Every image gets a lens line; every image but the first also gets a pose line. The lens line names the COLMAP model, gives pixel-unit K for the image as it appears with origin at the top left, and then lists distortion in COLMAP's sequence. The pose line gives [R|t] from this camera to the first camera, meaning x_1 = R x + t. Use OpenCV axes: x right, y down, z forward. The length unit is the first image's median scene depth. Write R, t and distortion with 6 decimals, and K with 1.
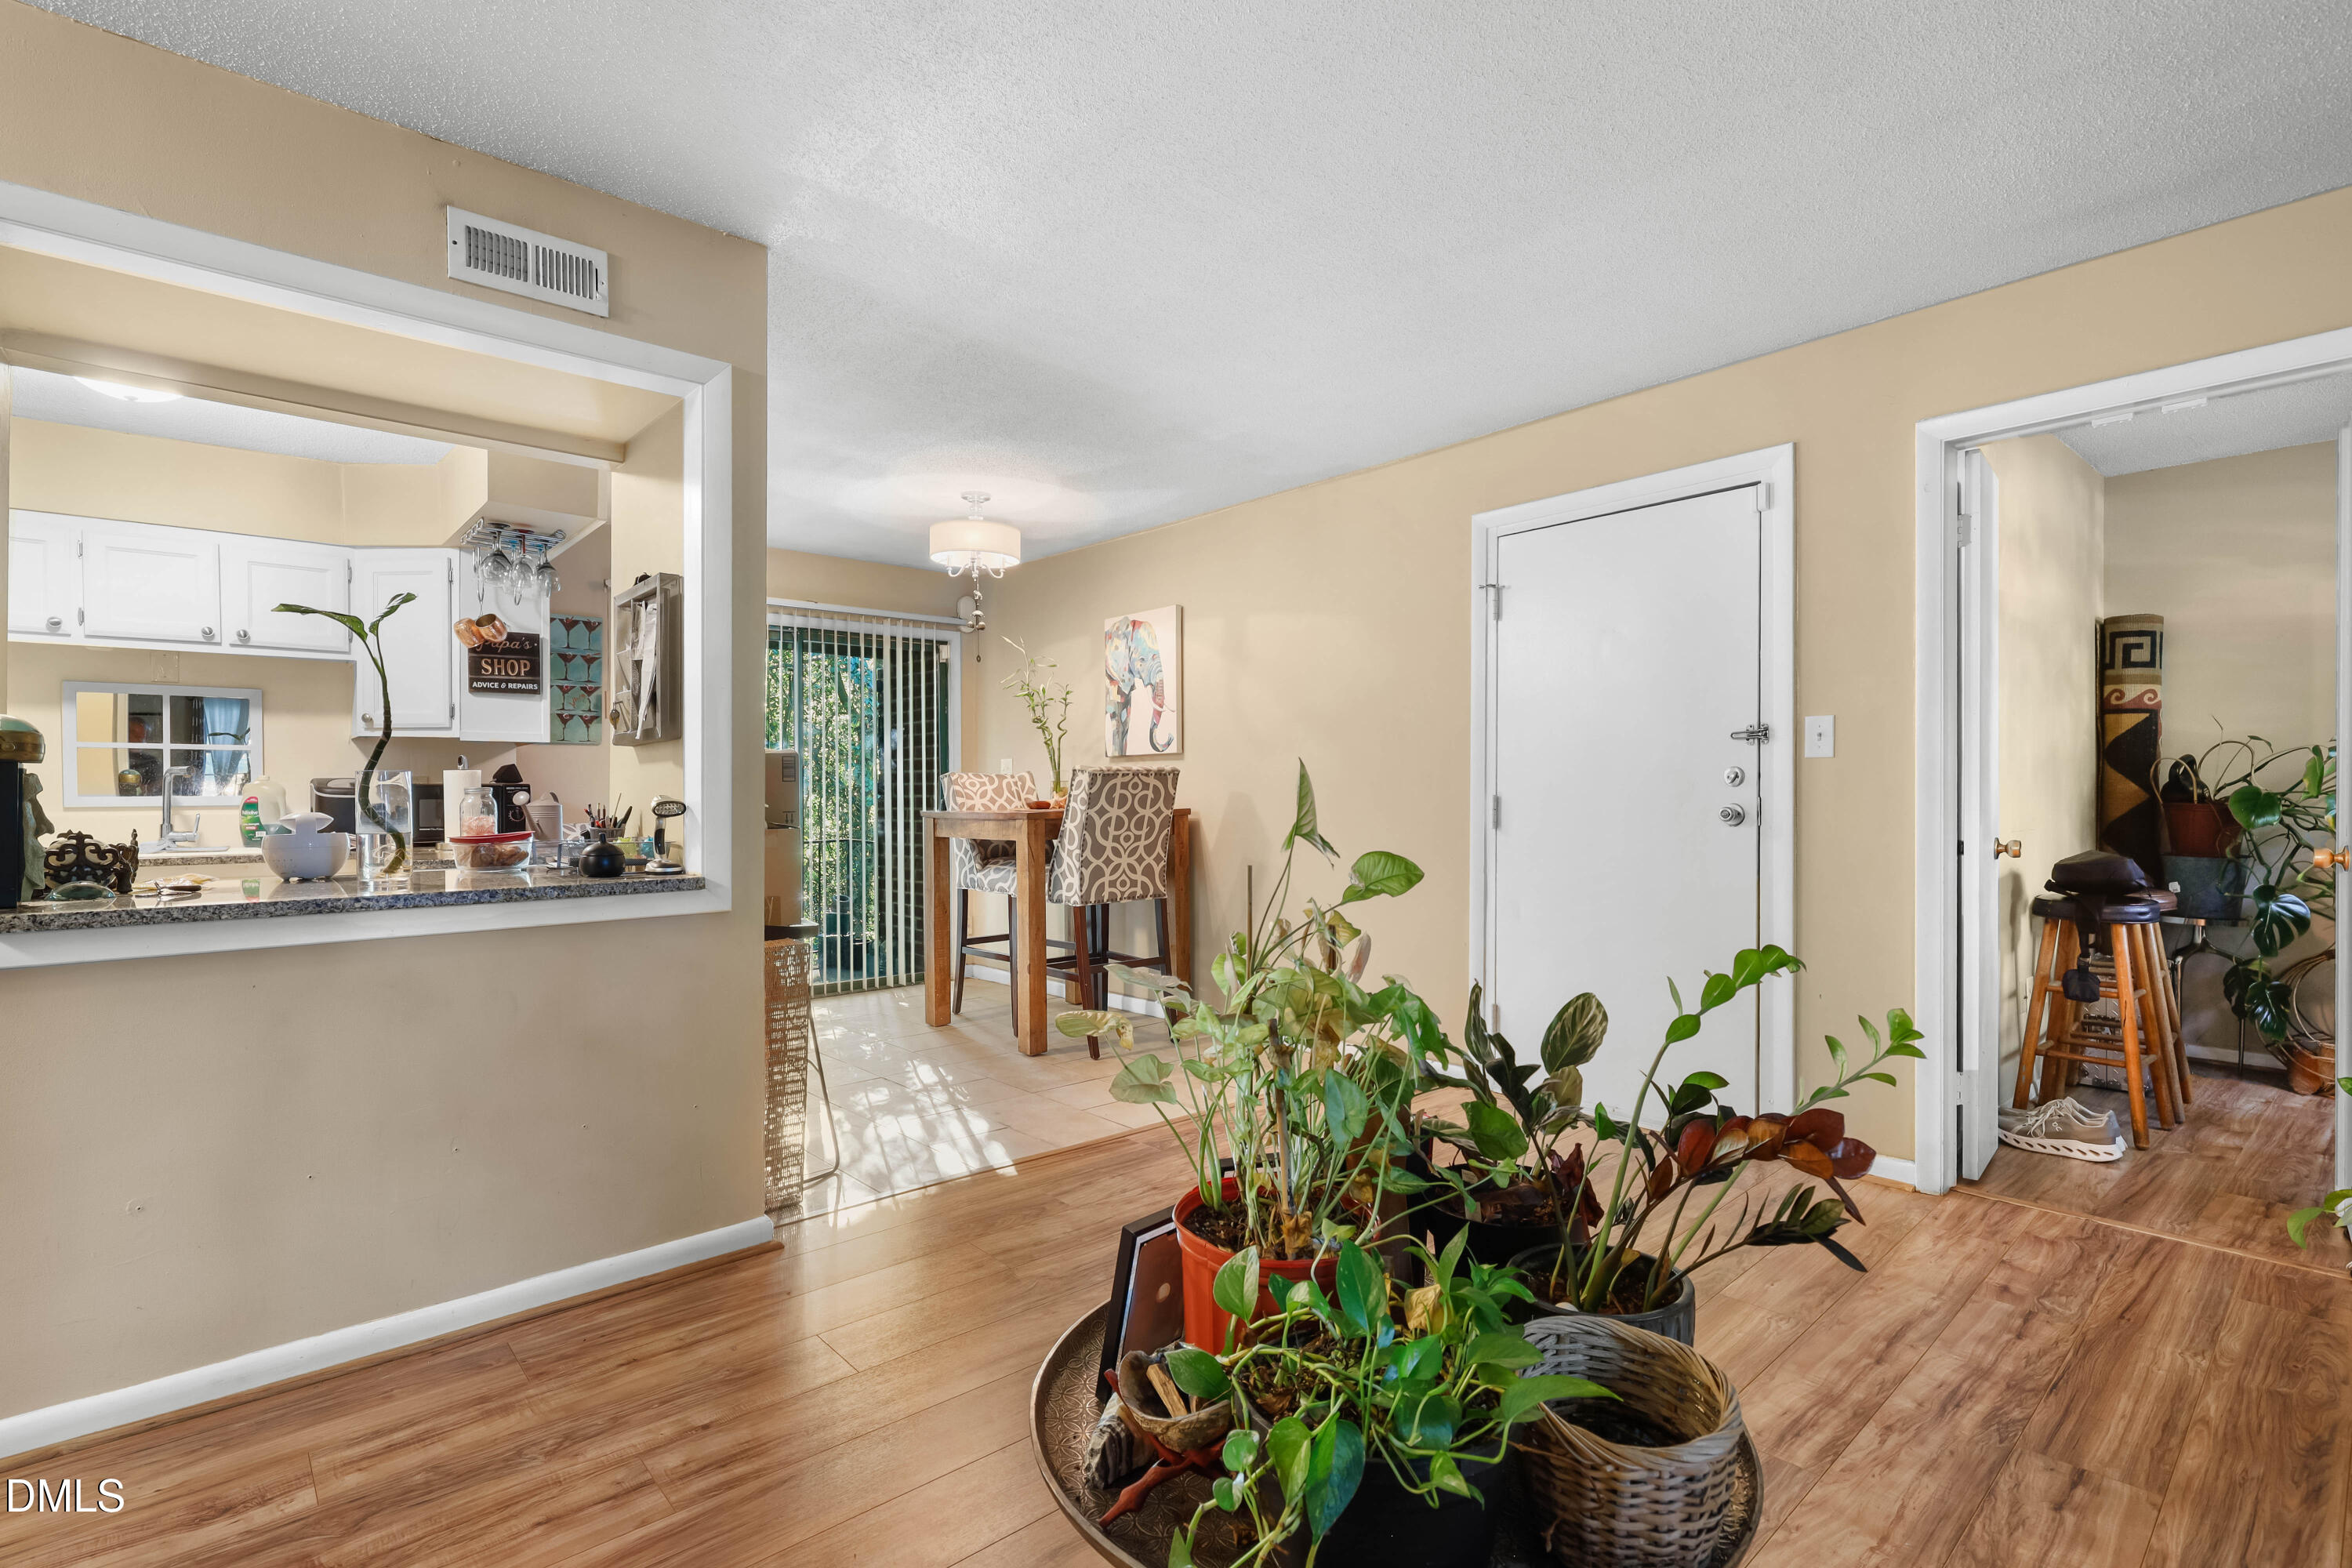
lens RADIAL K [[1098.8, 0, 1178.1], [0, 1098.8, 789.1], [0, 0, 1]] dist [0.003598, 0.000380]
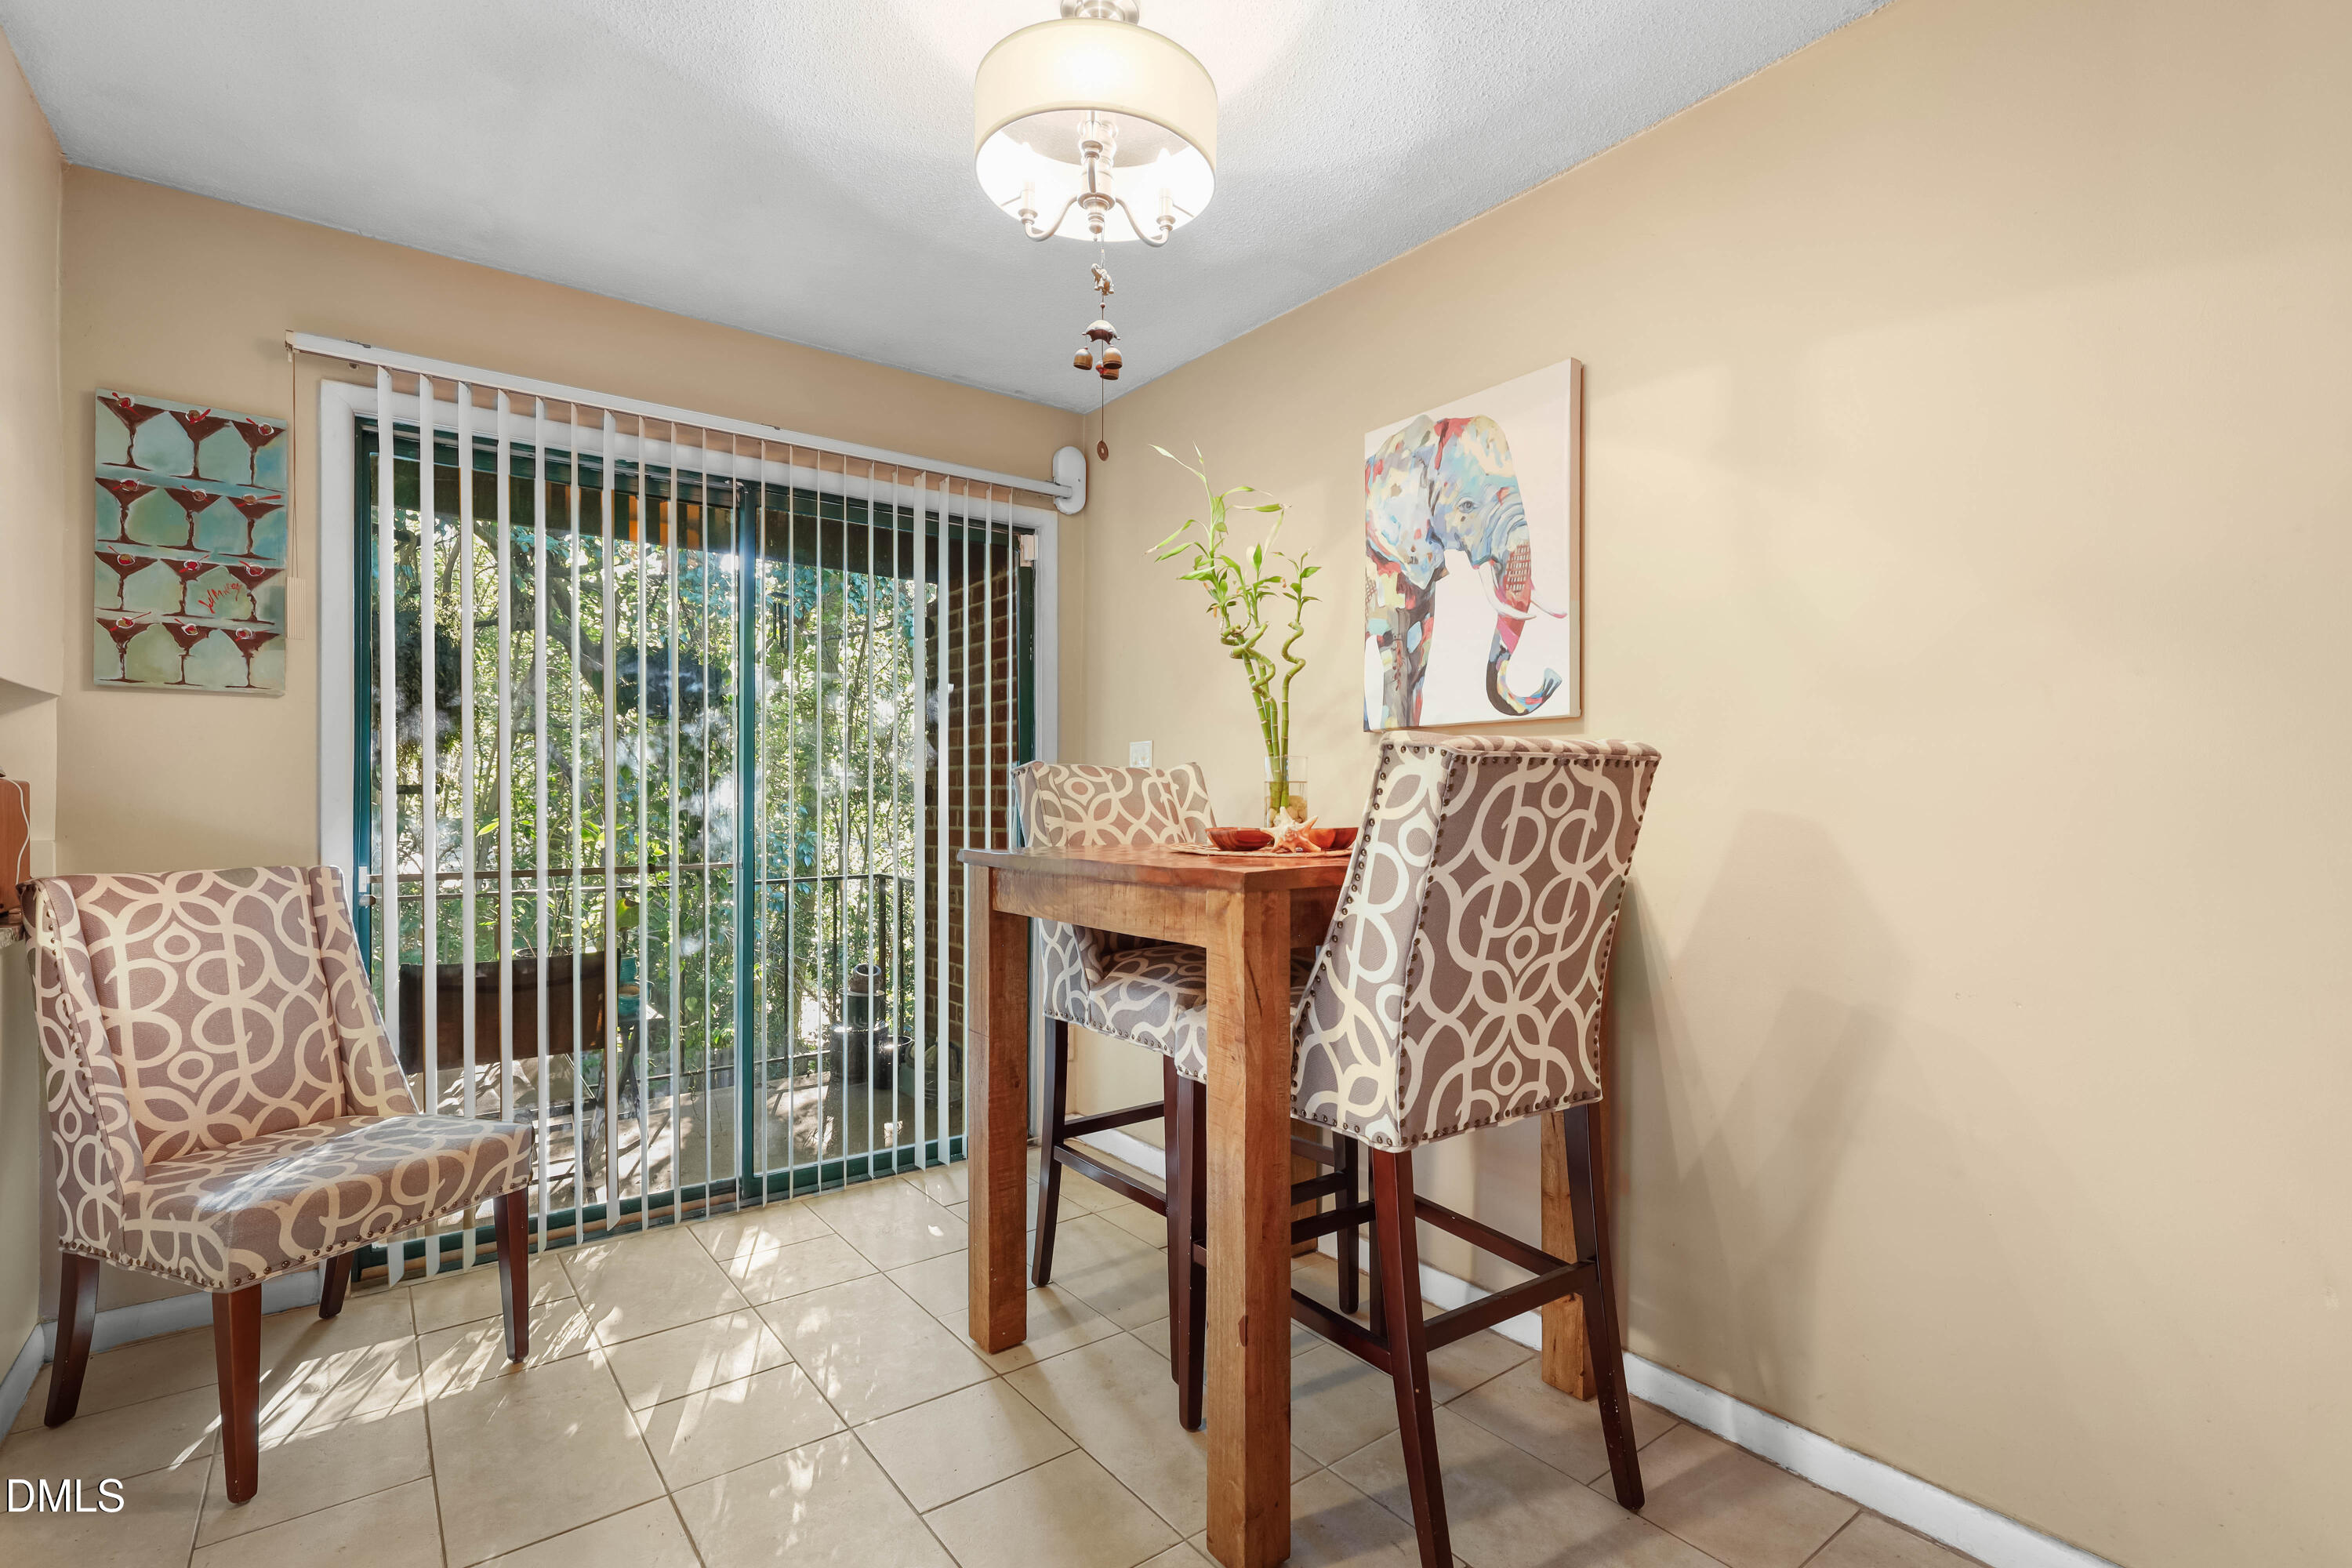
lens RADIAL K [[1098.8, 0, 1177.7], [0, 1098.8, 786.8], [0, 0, 1]] dist [0.003598, 0.000380]
pose [[0.996294, 0.007333, -0.085698, -0.113069], [-0.008125, 0.999927, -0.008903, -0.001452], [0.085626, 0.009567, 0.996281, 0.578369]]
